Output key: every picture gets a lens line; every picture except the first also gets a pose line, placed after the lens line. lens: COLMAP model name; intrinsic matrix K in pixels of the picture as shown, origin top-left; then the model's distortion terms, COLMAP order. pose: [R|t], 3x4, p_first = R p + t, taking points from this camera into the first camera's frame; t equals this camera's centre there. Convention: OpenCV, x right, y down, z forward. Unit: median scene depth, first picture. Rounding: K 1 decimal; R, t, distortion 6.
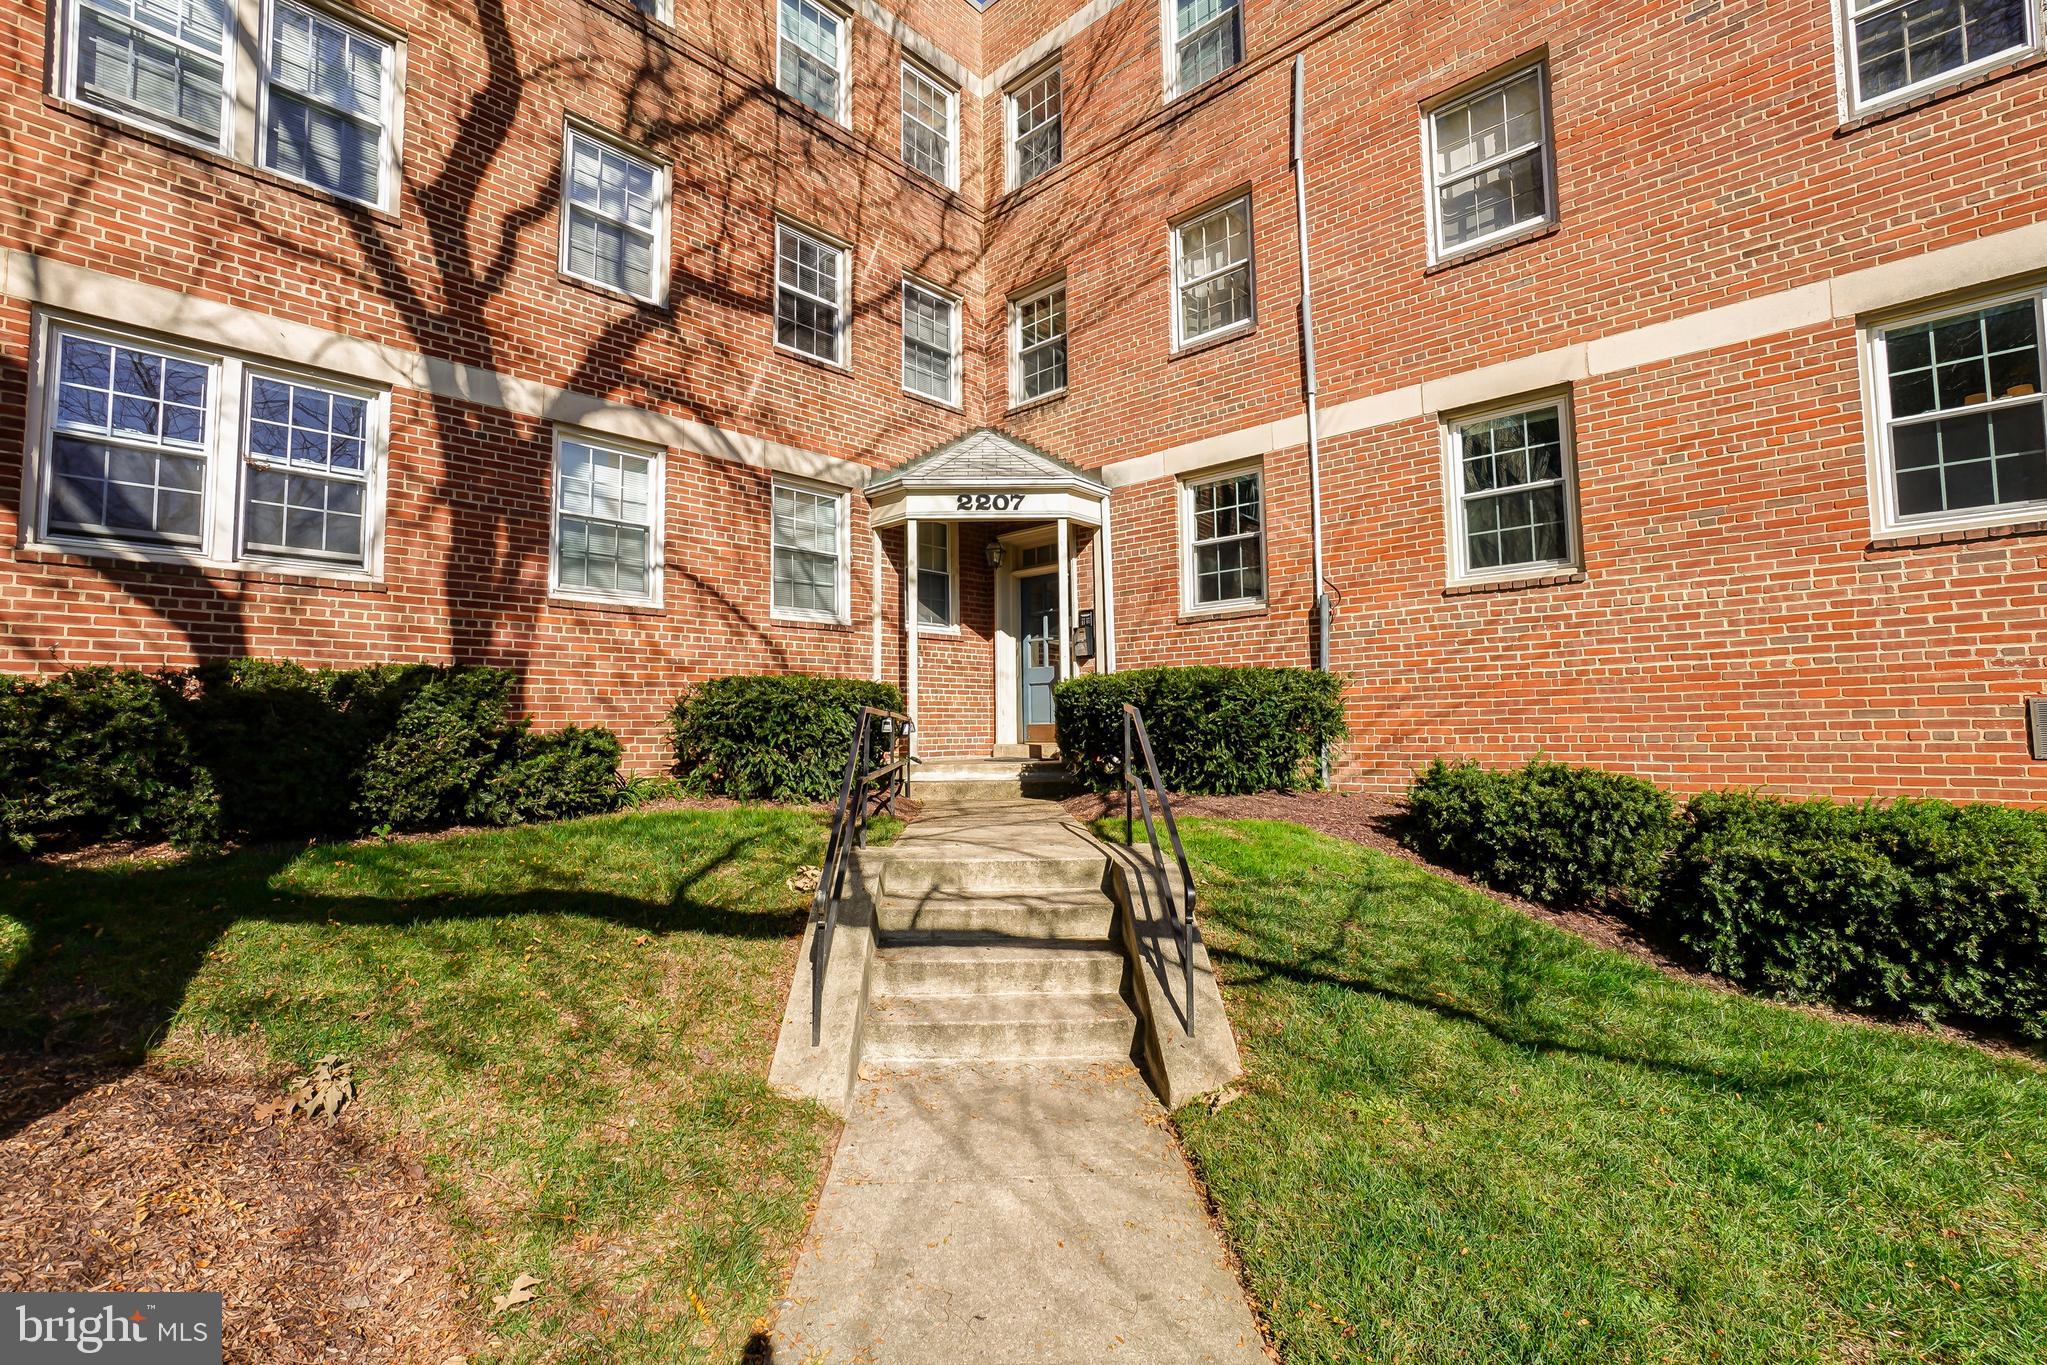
lens RADIAL K [[897.4, 0, 1014.7], [0, 897.4, 669.8], [0, 0, 1]] dist [-0.041643, 0.018424]
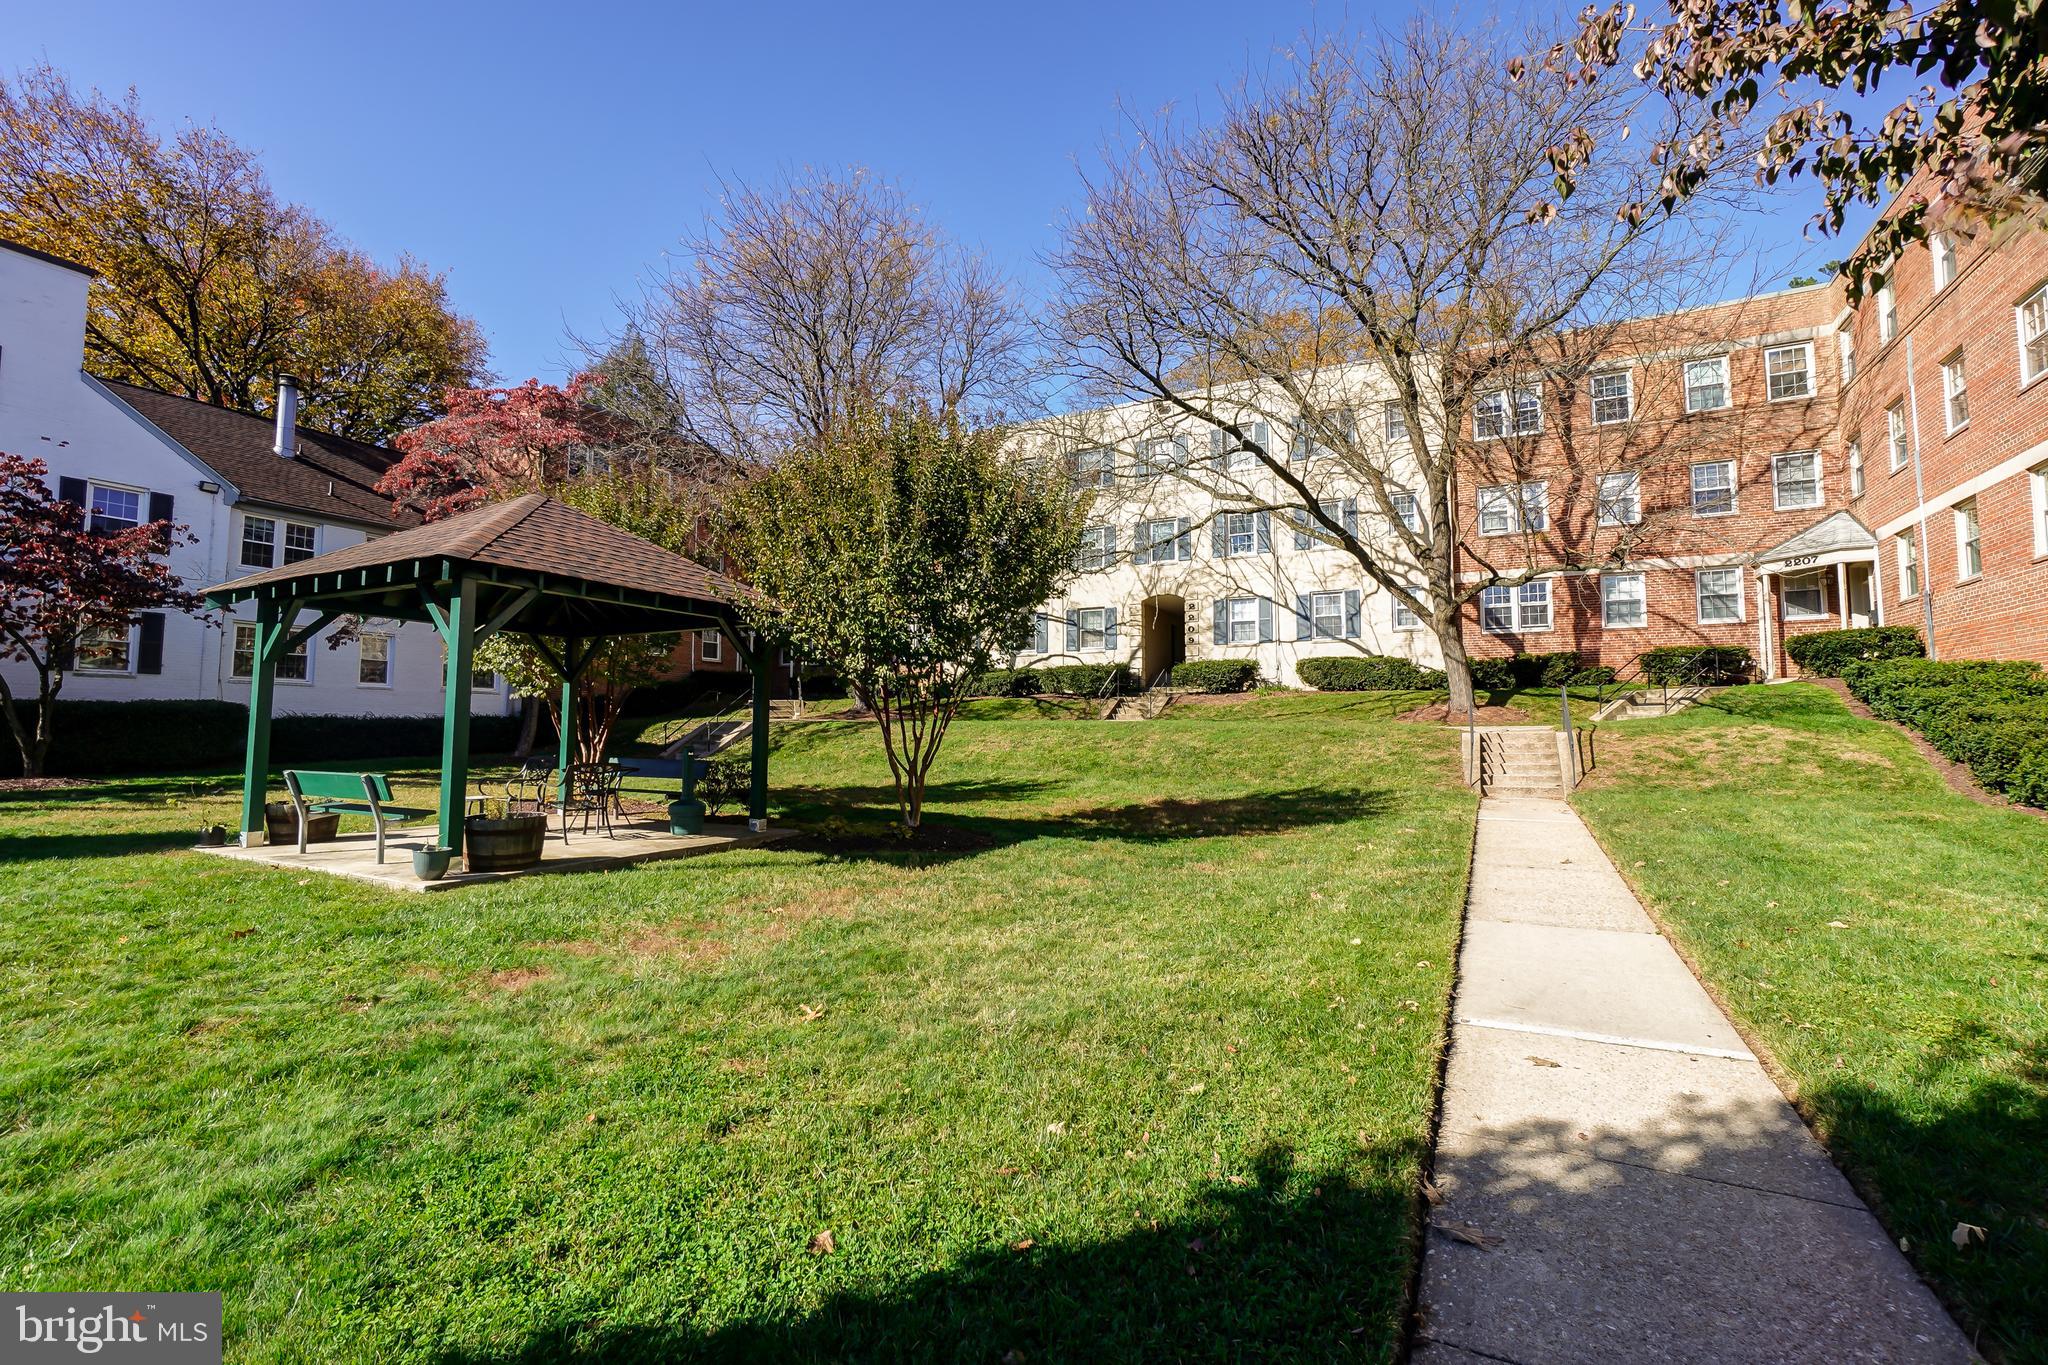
lens RADIAL K [[905.5, 0, 1022.7], [0, 905.5, 677.3], [0, 0, 1]] dist [-0.043659, 0.020355]
pose [[0.258851, -0.048745, -0.964687, 1.634356], [0.057936, 0.997711, -0.034868, 0.068752], [0.964178, -0.046865, 0.261083, -1.513886]]
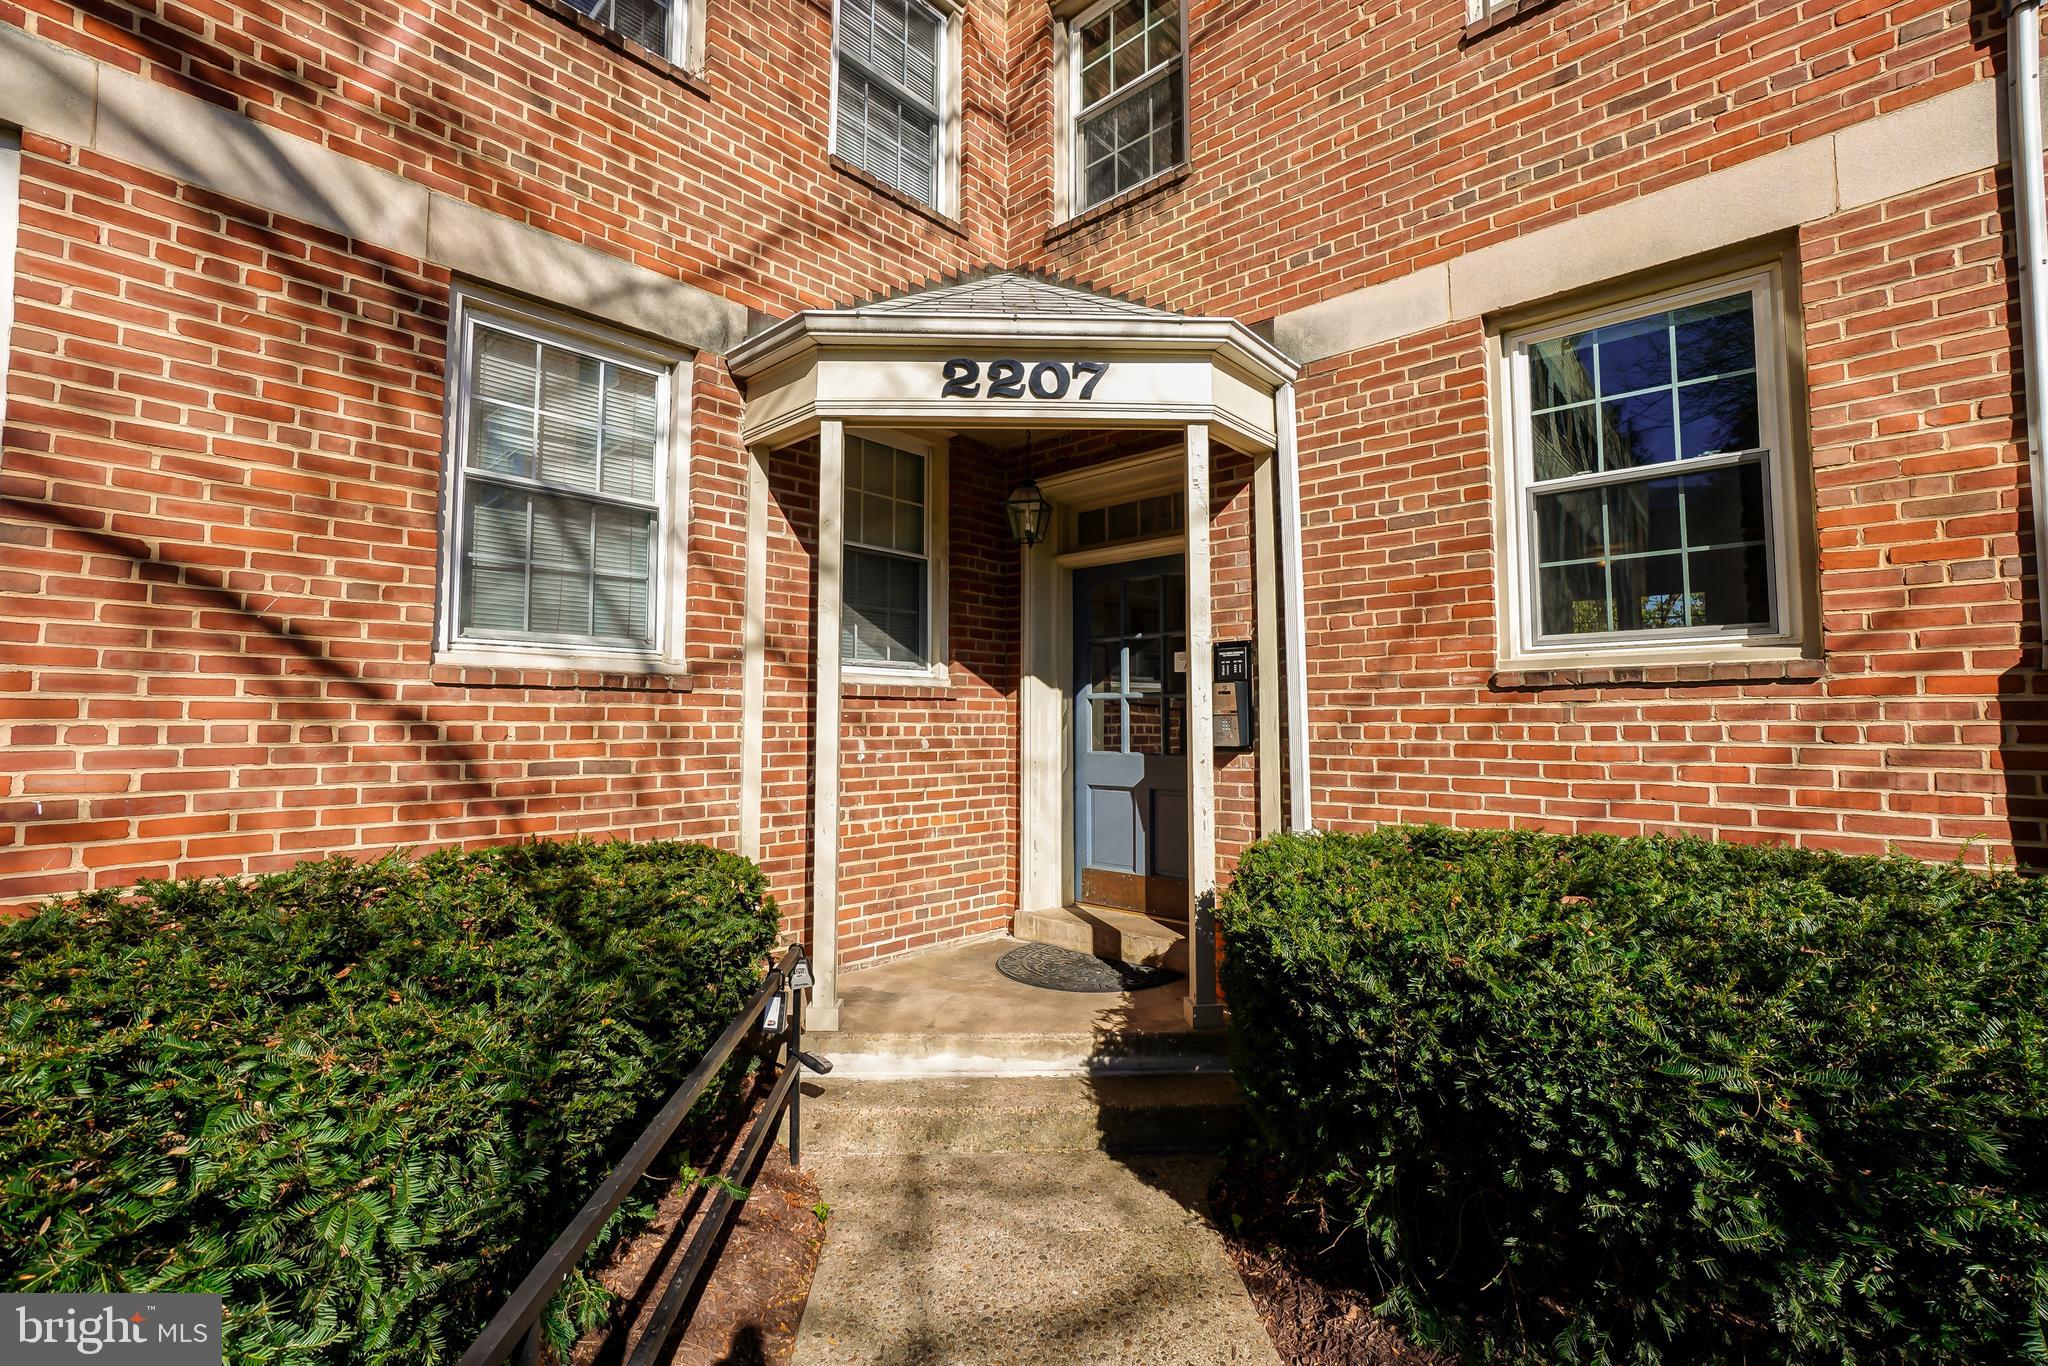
lens RADIAL K [[897.8, 0, 1015.2], [0, 897.8, 670.3], [0, 0, 1]] dist [-0.041643, 0.018424]
pose [[0.999900, 0.014094, 0.001373, -0.030231], [-0.014098, 0.999896, 0.003077, -0.056978], [-0.001330, -0.003096, 0.999994, 0.604794]]
